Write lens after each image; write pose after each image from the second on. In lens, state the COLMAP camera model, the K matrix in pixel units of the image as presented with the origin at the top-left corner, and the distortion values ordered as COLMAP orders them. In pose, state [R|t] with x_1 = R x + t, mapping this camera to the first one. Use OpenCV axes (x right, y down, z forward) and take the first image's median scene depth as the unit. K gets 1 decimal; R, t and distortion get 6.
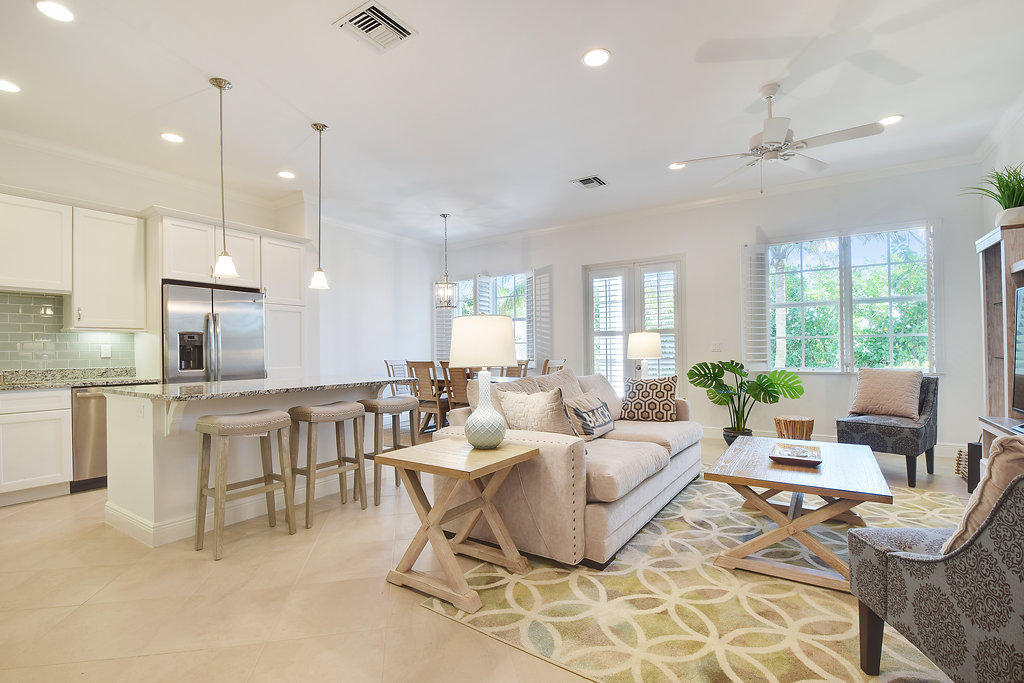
lens RADIAL K [[457.2, 0, 512.0], [0, 457.2, 341.5], [0, 0, 1]] dist [-0.001182, -0.015768]
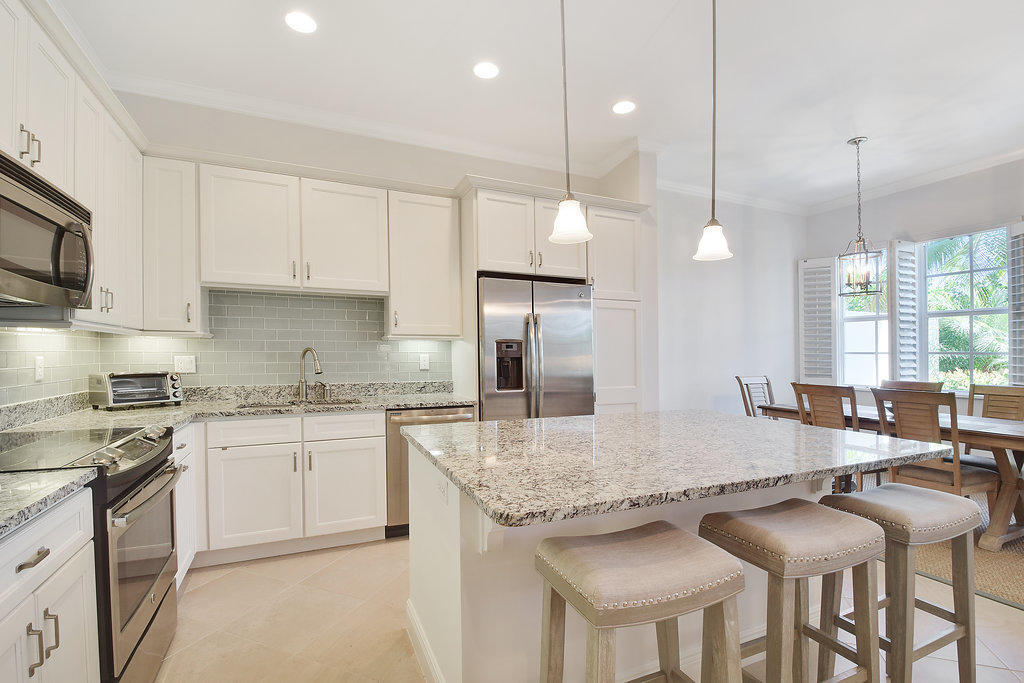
lens RADIAL K [[479.8, 0, 536.7], [0, 479.8, 357.3], [0, 0, 1]] dist [-0.002904, -0.000386]
pose [[0.858124, 0.013495, -0.513265, -0.254171], [0.001237, 0.999597, 0.028351, -0.013806], [0.513441, -0.024964, 0.857762, 0.336147]]
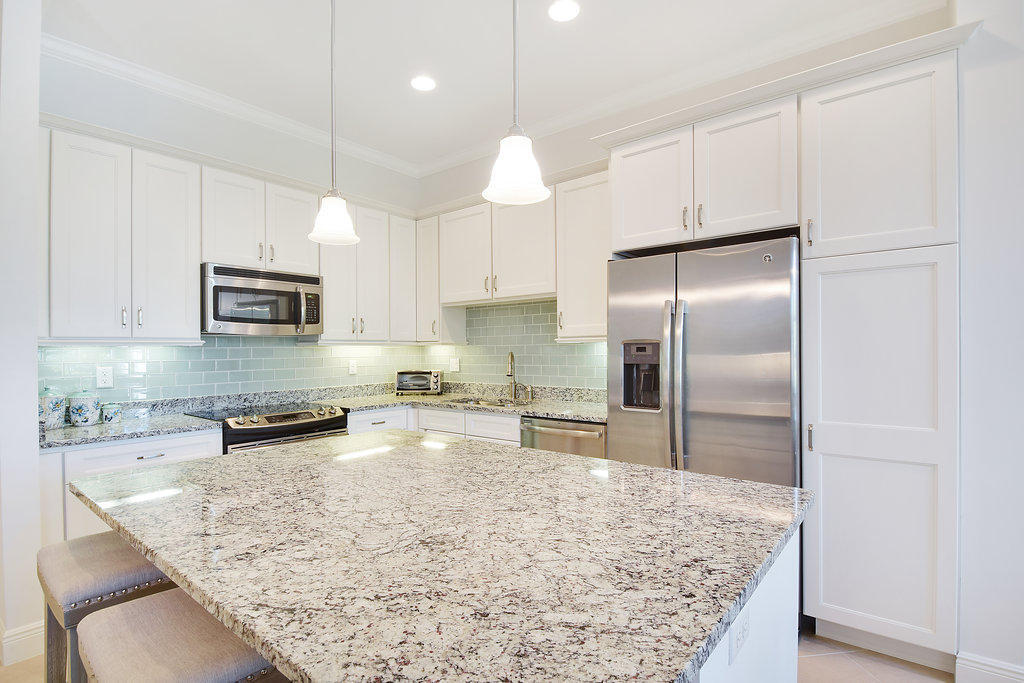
lens RADIAL K [[512.7, 0, 499.9], [0, 512.7, 346.4], [0, 0, 1]] dist [0.028392, -0.000300]
pose [[-0.117605, 0.000581, -0.993060, -0.064354], [0.027250, 0.999625, -0.002643, -0.015568], [0.992687, -0.027371, -0.117577, 0.893756]]
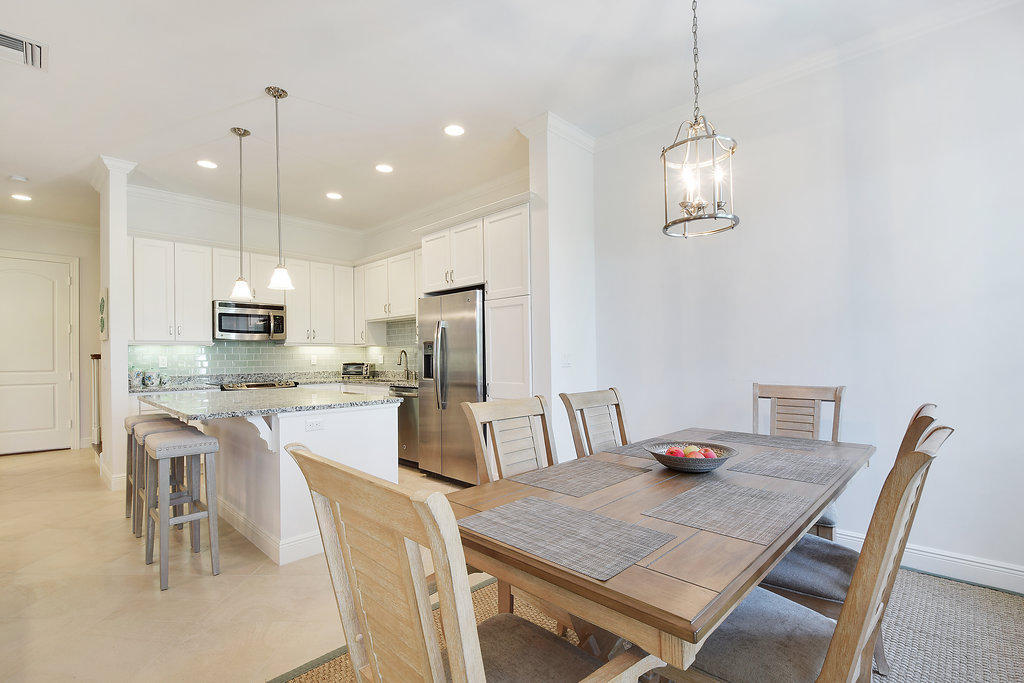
lens RADIAL K [[468.0, 0, 509.4], [0, 468.0, 354.3], [0, 0, 1]] dist [-0.002735, -0.000386]
pose [[-0.197824, 0.002704, -0.980234, 0.282247], [0.025730, 0.999666, -0.002436, 0.014669], [0.979900, -0.025704, -0.197827, 1.368013]]
